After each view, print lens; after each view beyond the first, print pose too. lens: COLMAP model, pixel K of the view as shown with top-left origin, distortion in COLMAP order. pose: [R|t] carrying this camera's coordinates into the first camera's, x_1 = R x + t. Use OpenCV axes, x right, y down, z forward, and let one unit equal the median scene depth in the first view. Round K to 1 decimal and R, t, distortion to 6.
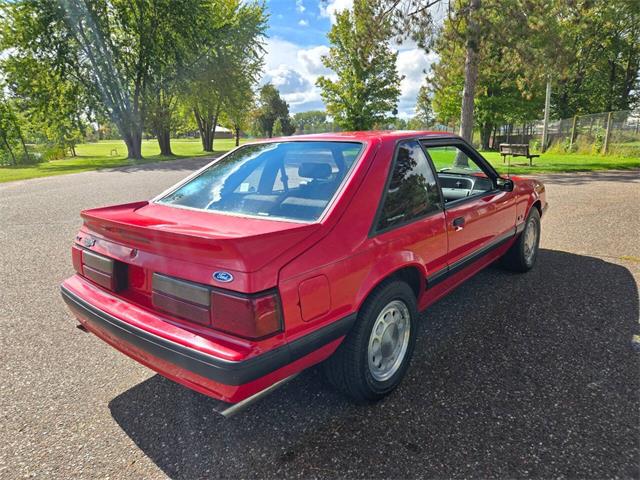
lens RADIAL K [[435.1, 0, 318.7], [0, 435.1, 238.0], [0, 0, 1]] dist [0.098482, -0.052492]
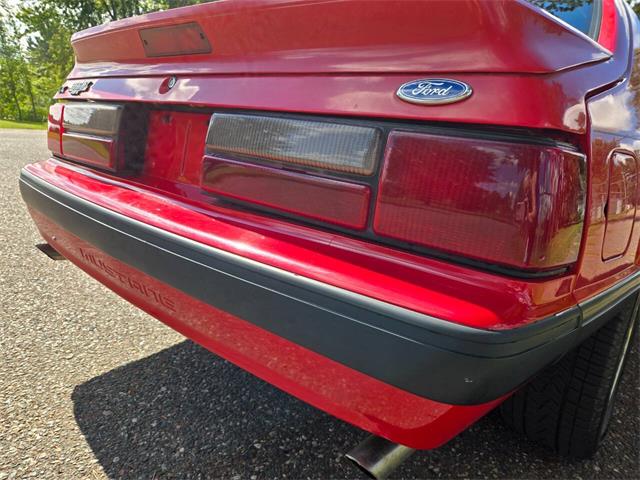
lens RADIAL K [[435.1, 0, 318.7], [0, 435.1, 238.0], [0, 0, 1]] dist [0.098482, -0.052492]
pose [[0.990404, 0.138014, 0.007209, -0.193714], [-0.137877, 0.990305, -0.016930, 0.147576], [-0.009475, 0.015774, 0.999831, 0.424808]]
